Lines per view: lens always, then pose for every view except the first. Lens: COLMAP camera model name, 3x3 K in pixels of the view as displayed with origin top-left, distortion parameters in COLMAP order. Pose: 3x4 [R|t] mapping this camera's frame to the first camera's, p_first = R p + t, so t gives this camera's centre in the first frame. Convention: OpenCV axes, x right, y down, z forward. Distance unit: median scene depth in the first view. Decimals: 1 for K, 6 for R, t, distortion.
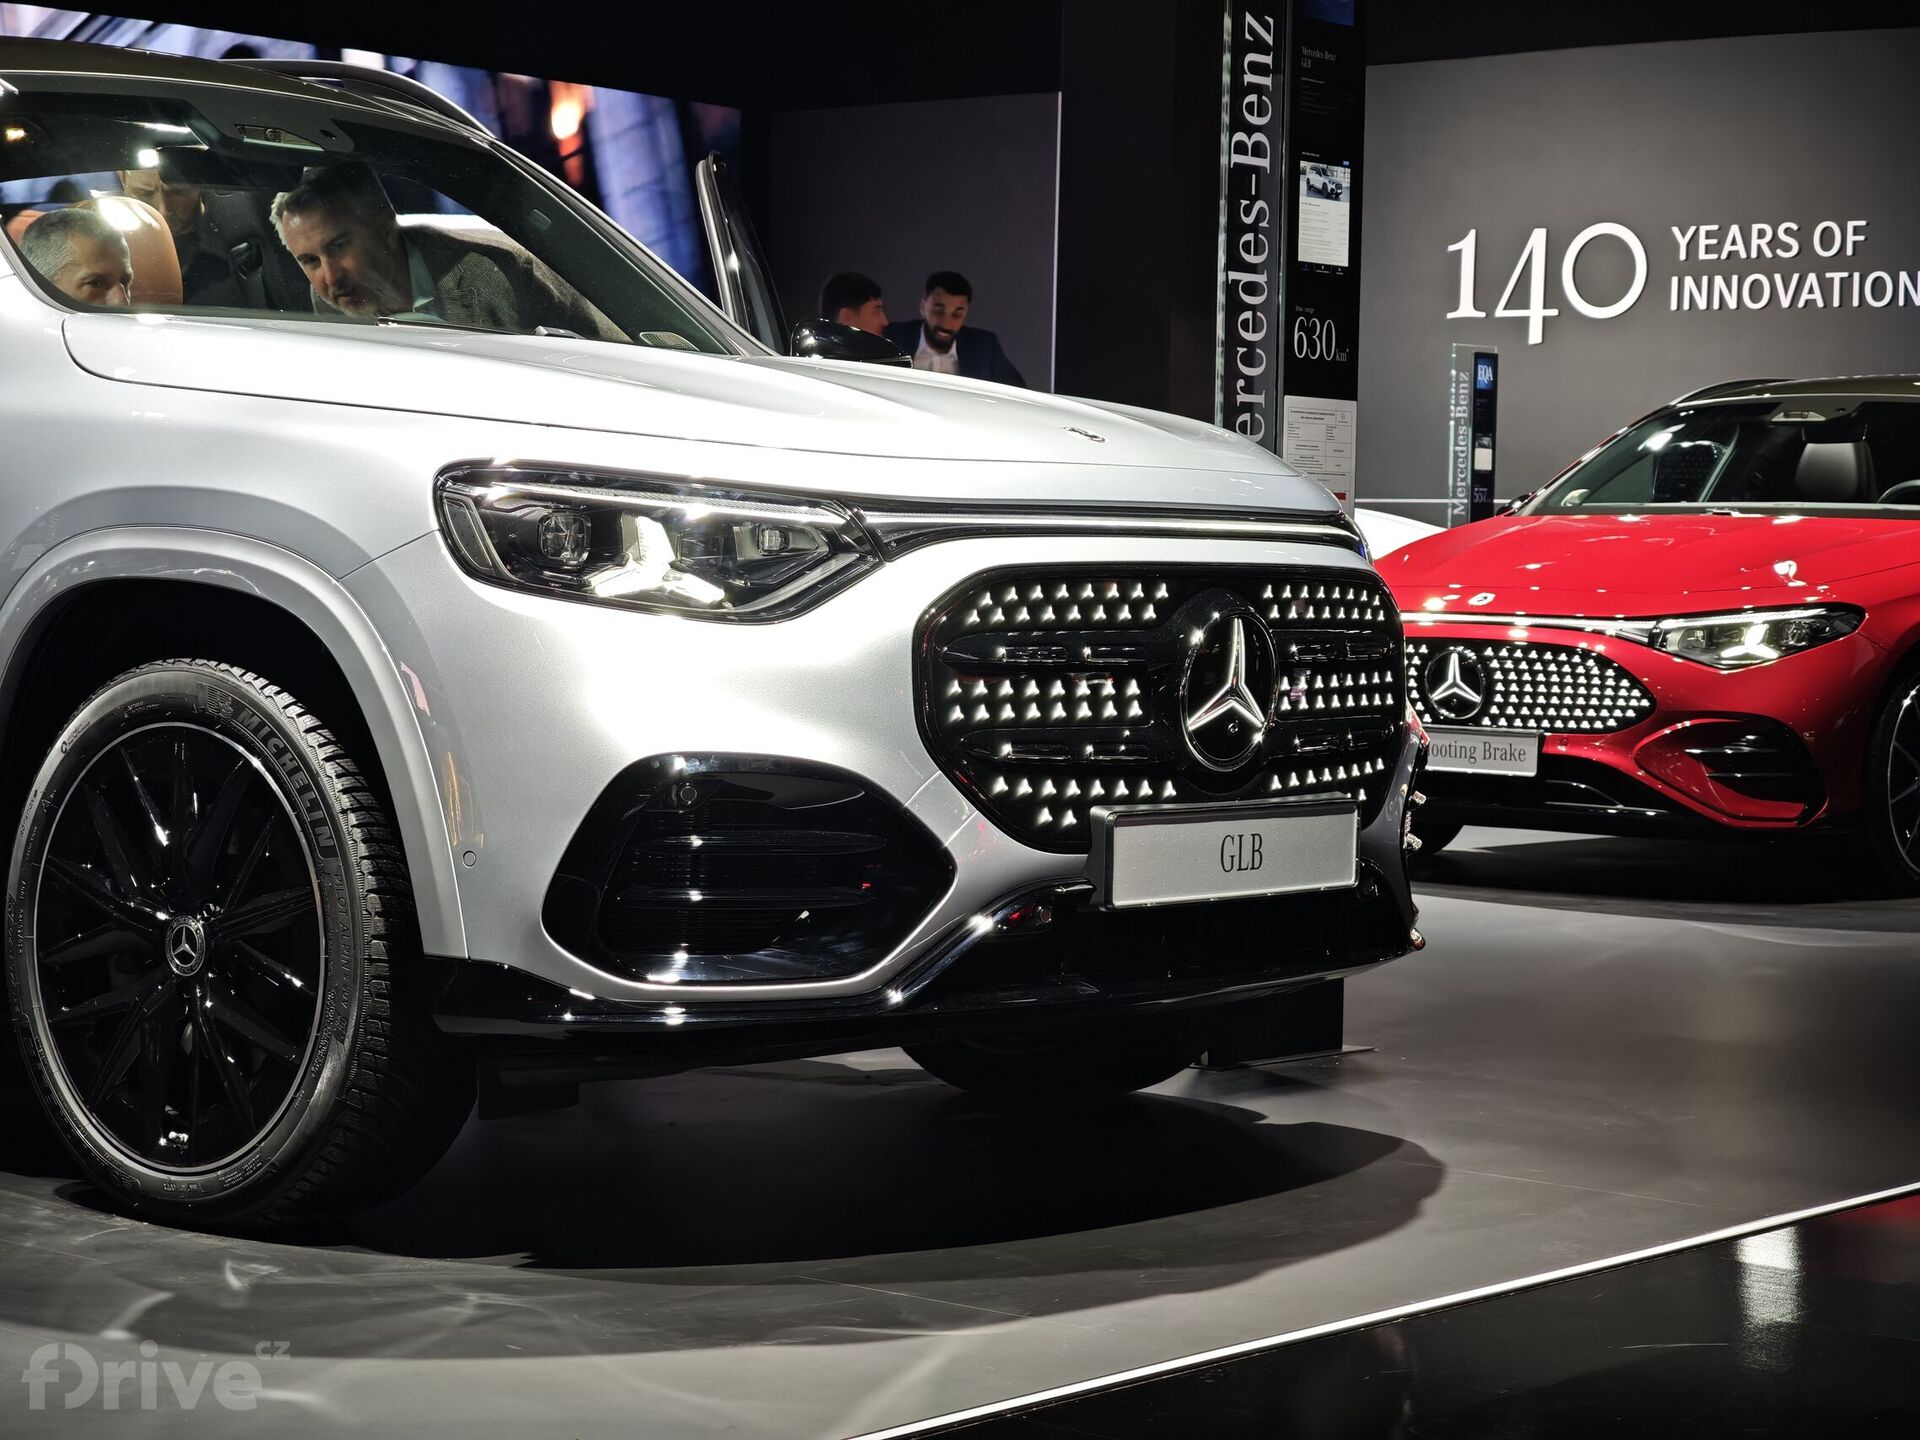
lens RADIAL K [[3841.7, 0, 960.0], [0, 3841.7, 720.0], [0, 0, 1]] dist [0.331061, -3.030572]
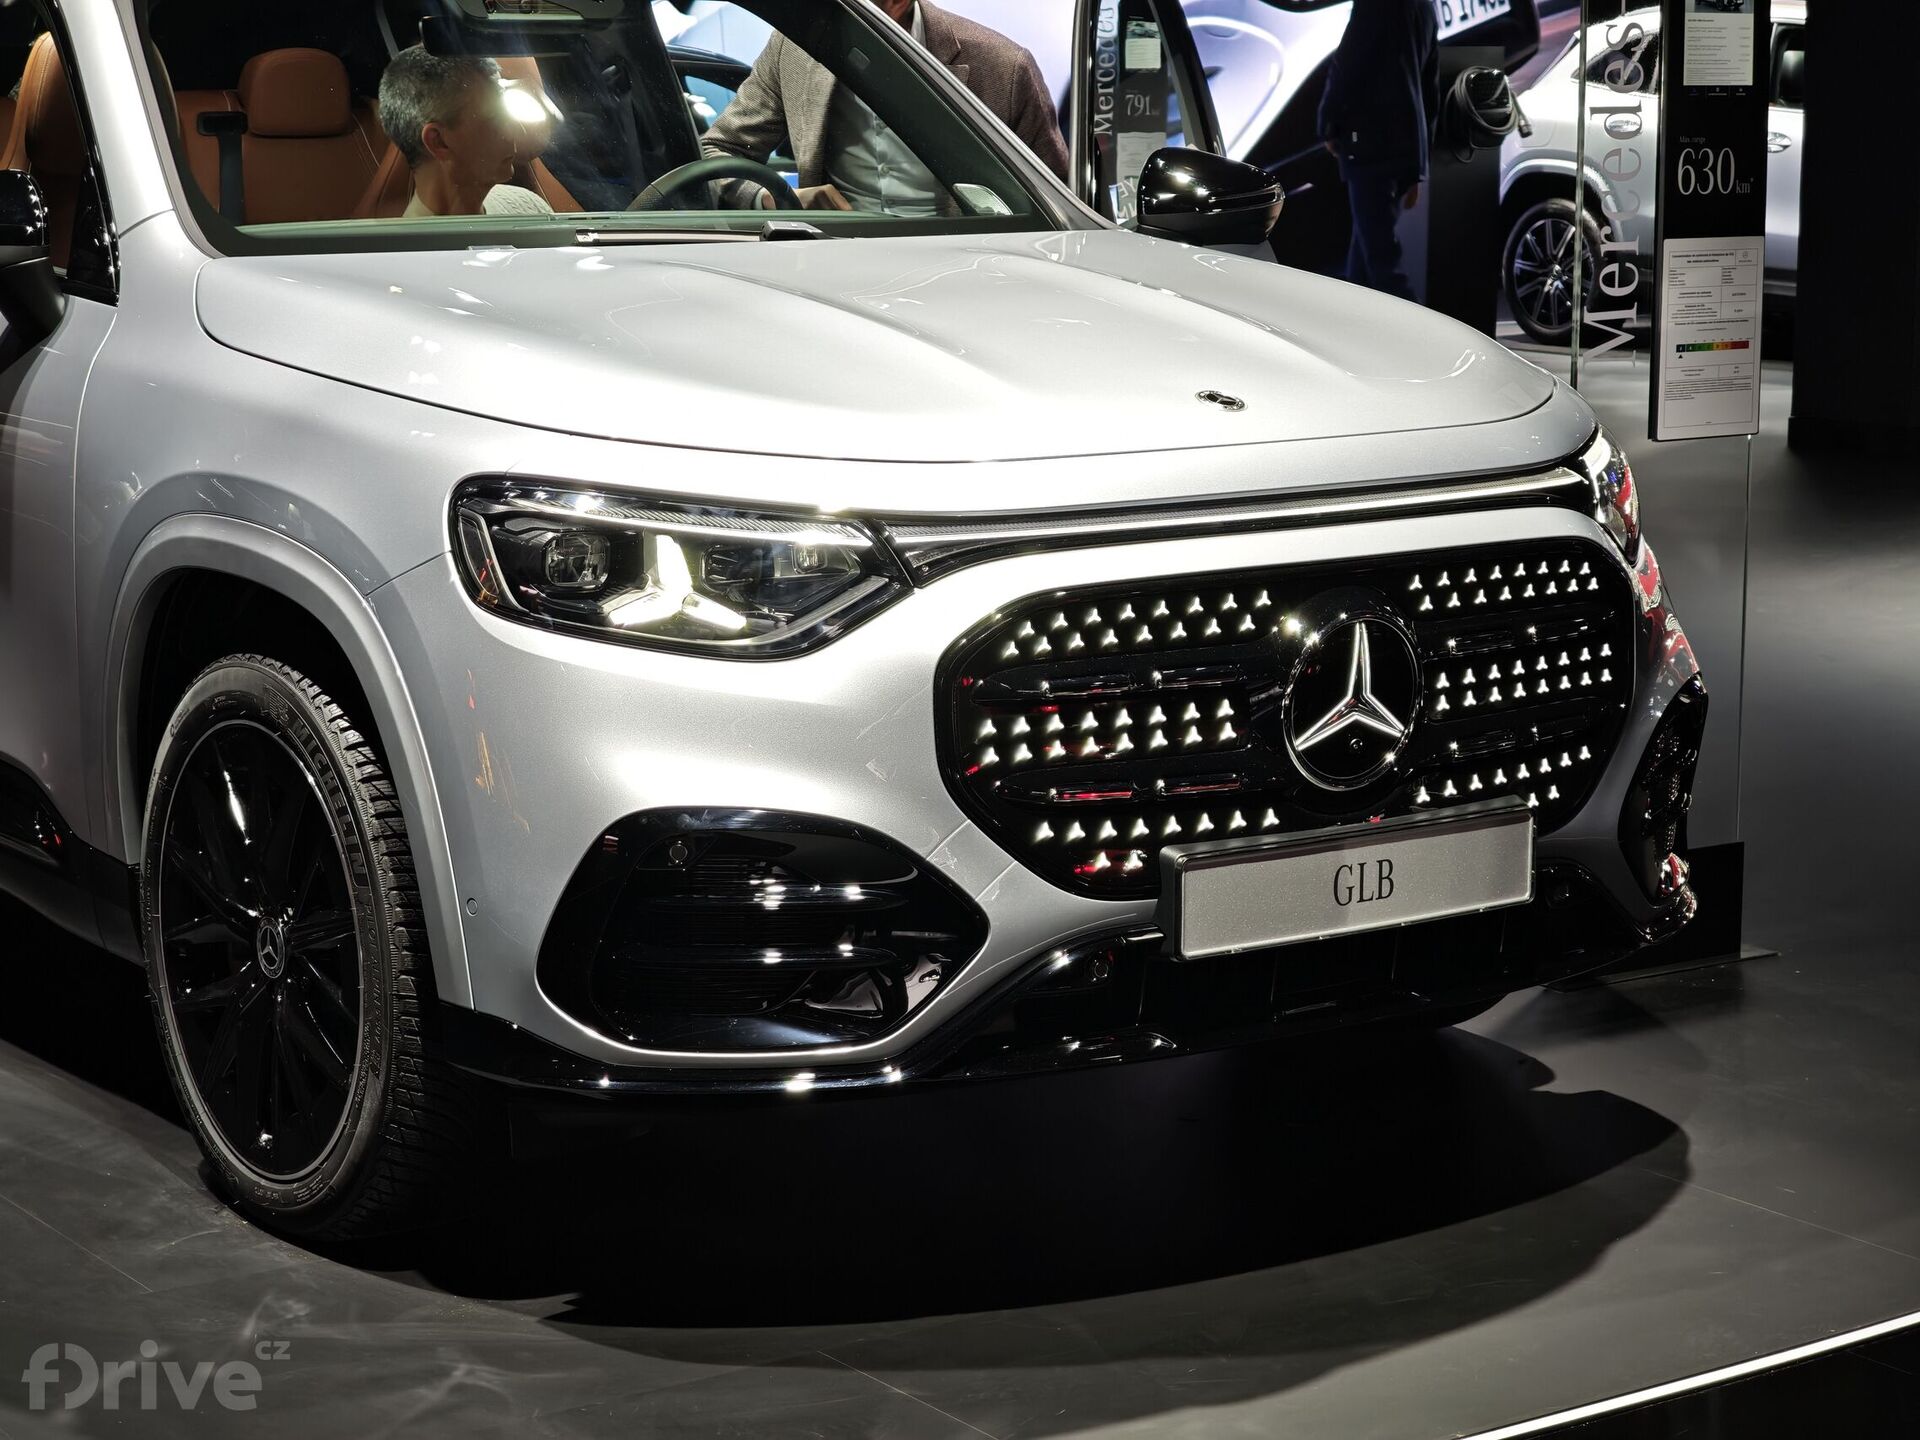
lens RADIAL K [[3841.7, 0, 960.0], [0, 3841.7, 720.0], [0, 0, 1]] dist [0.331061, -3.030572]
pose [[0.968202, 0.022712, -0.249135, 0.209158], [0.008038, 0.992532, 0.121723, -0.115710], [0.250039, -0.119855, 0.960789, 0.117075]]
